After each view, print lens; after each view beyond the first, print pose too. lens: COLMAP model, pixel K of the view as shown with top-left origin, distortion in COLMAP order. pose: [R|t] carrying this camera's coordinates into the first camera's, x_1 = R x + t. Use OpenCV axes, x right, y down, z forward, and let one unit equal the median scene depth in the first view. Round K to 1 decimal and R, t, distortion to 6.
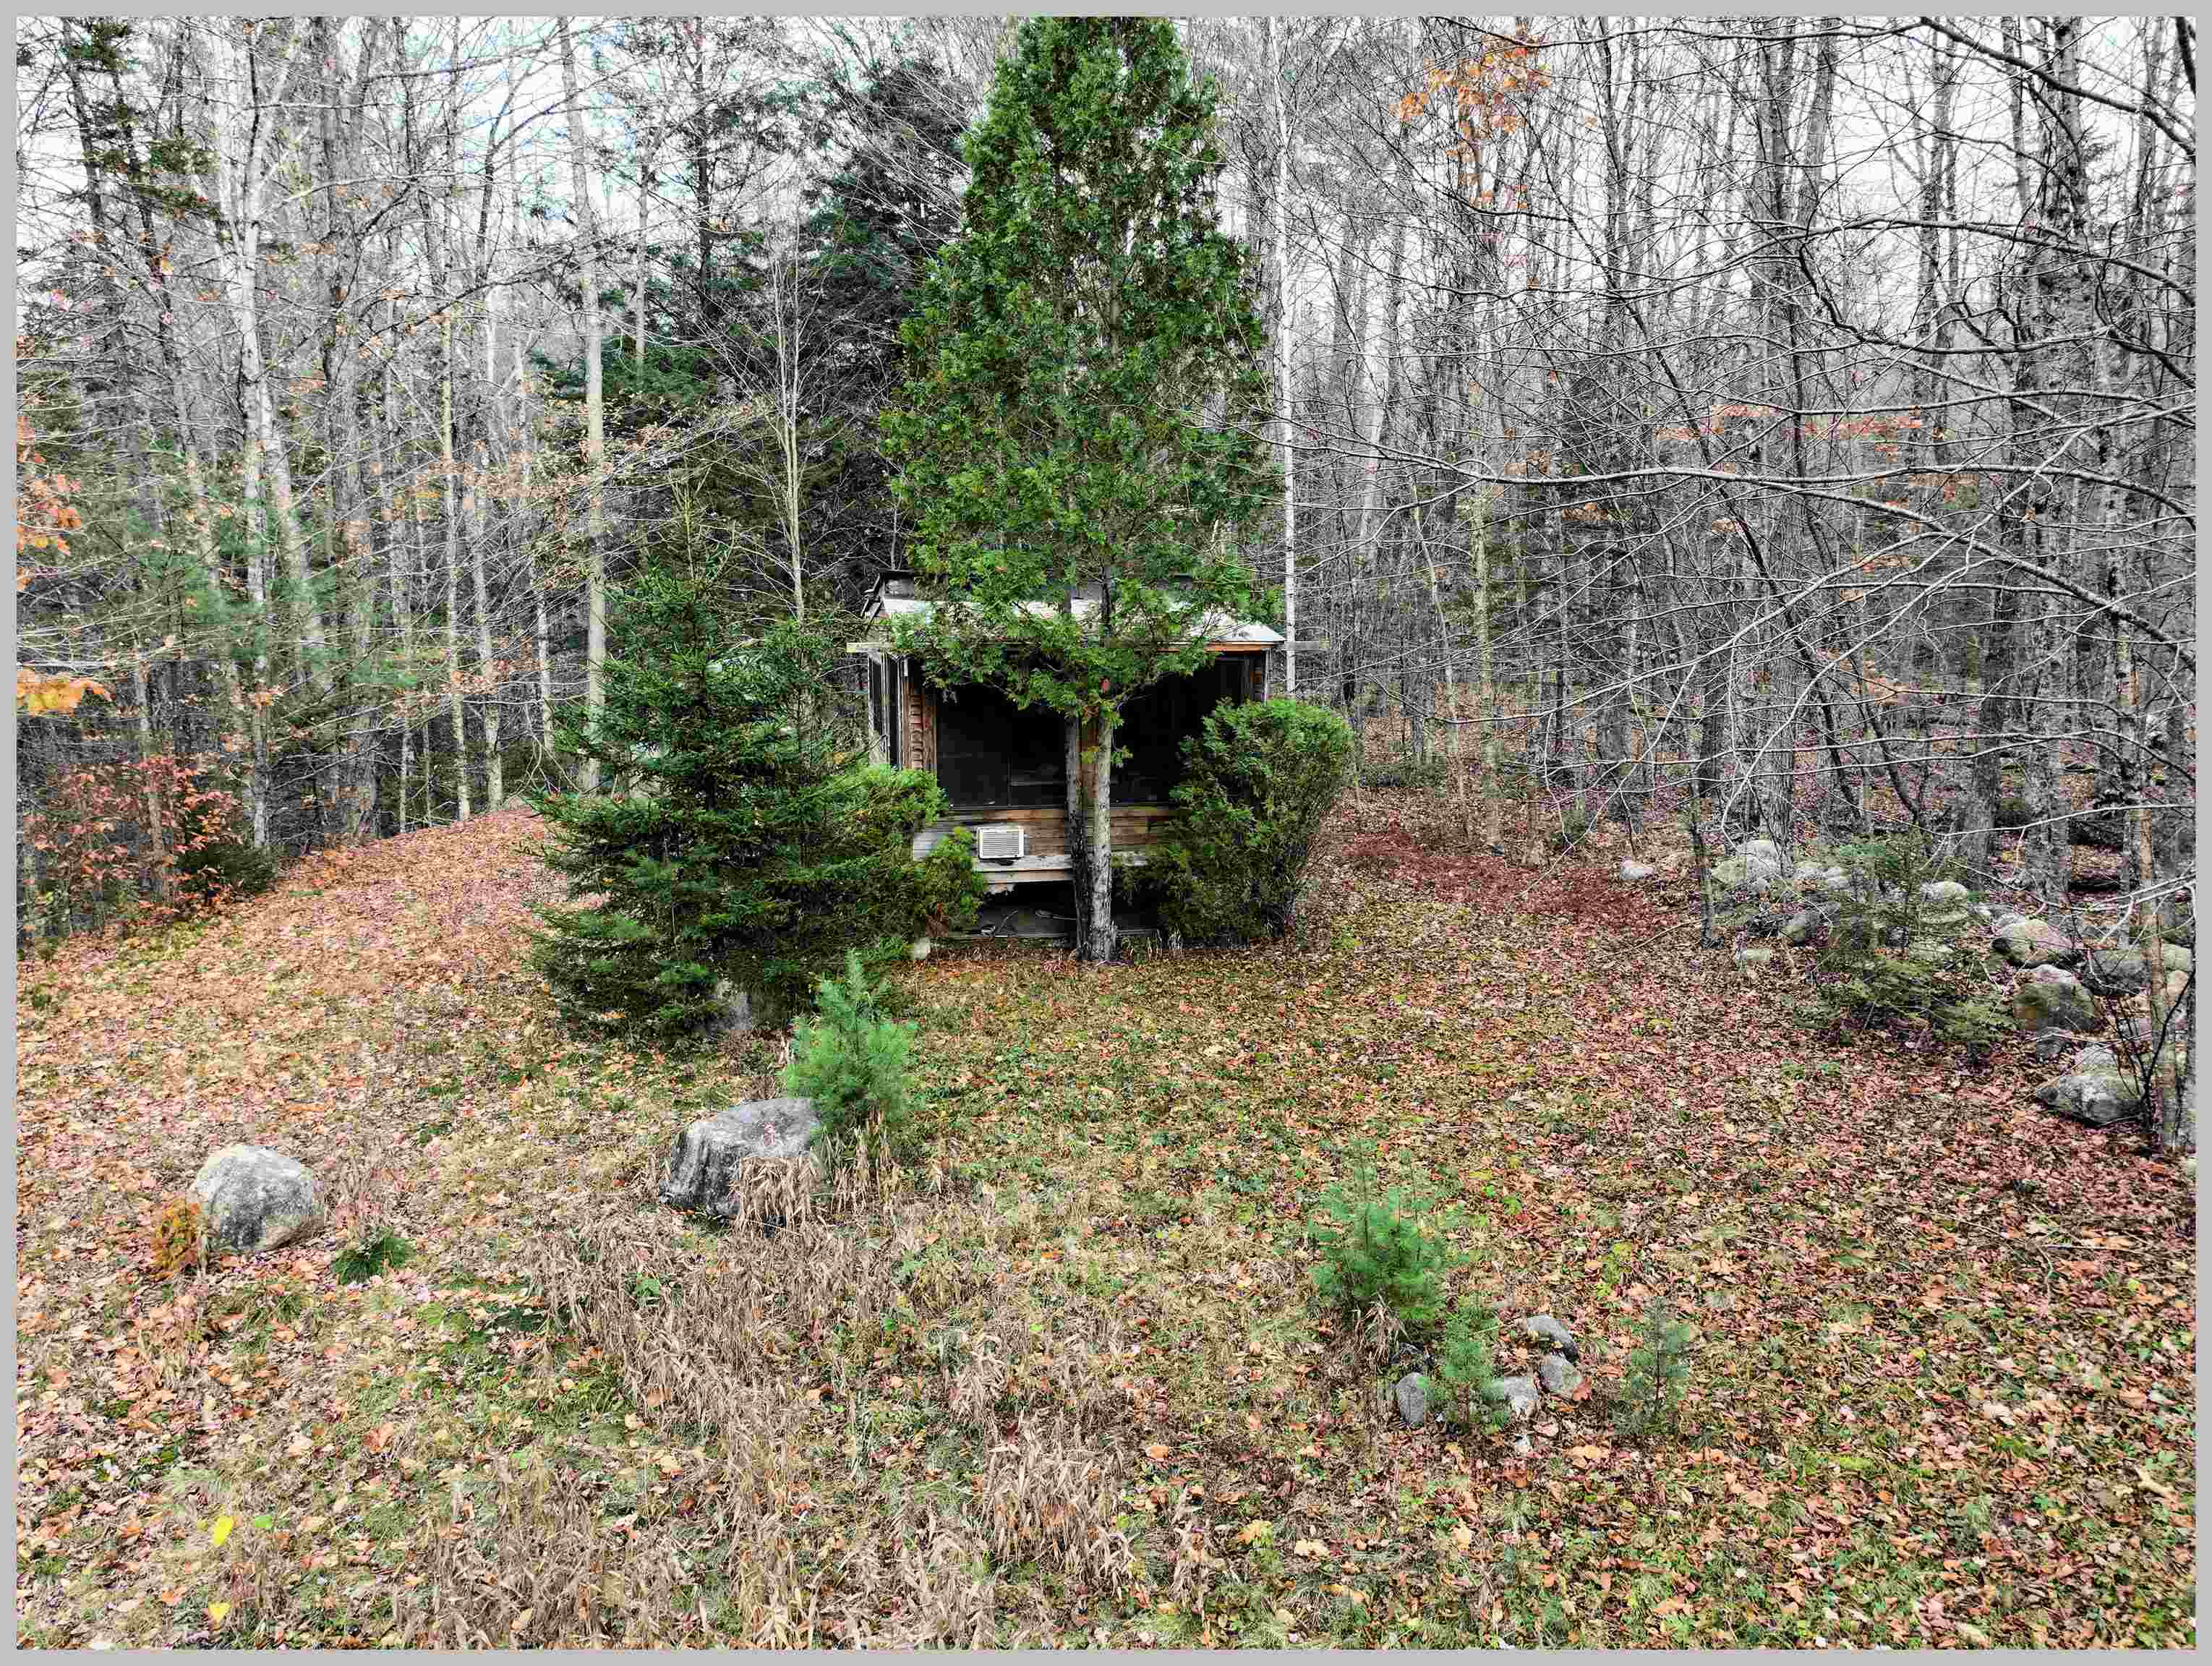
lens RADIAL K [[1533.4, 0, 1107.7], [0, 1533.4, 831.5], [0, 0, 1]] dist [-0.003608, 0.014691]
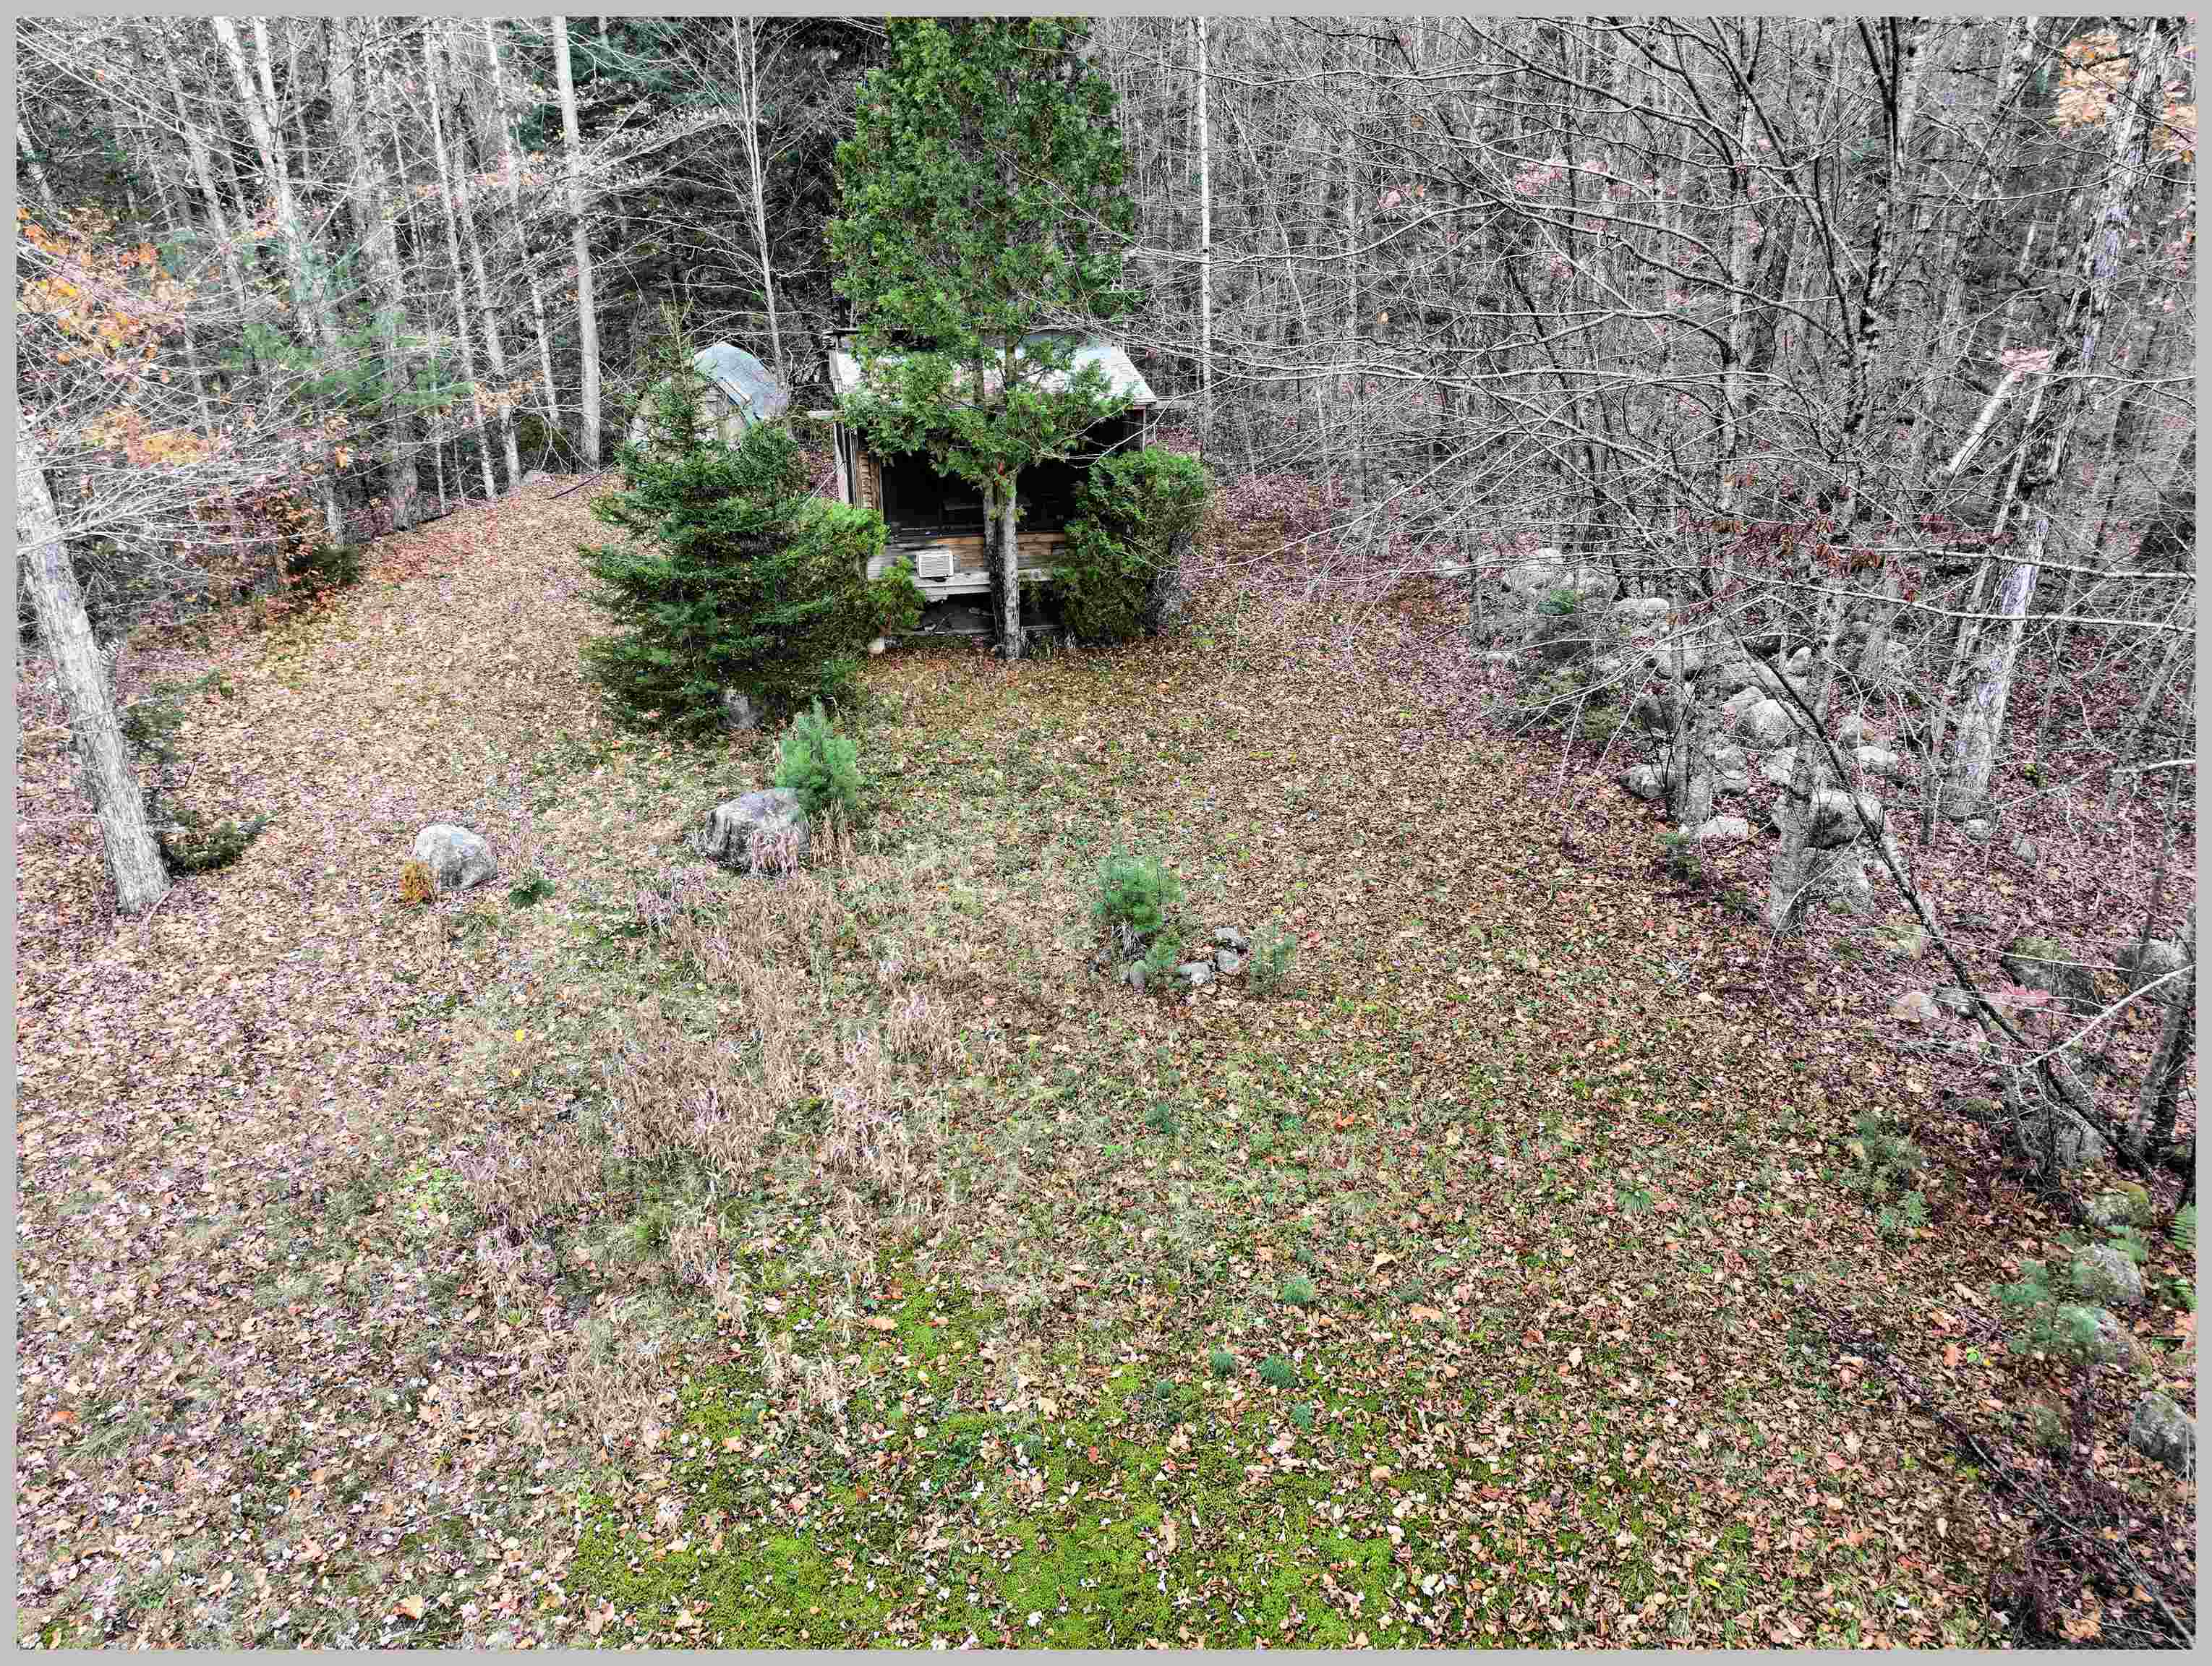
lens RADIAL K [[1533.4, 0, 1105.7], [0, 1533.4, 834.4], [0, 0, 1]] dist [-0.003608, 0.014691]
pose [[1.000000, -0.000297, -0.000689, 0.114501], [0.000471, 0.963159, 0.268931, -0.186223], [0.000584, -0.268932, 0.963159, -0.471043]]
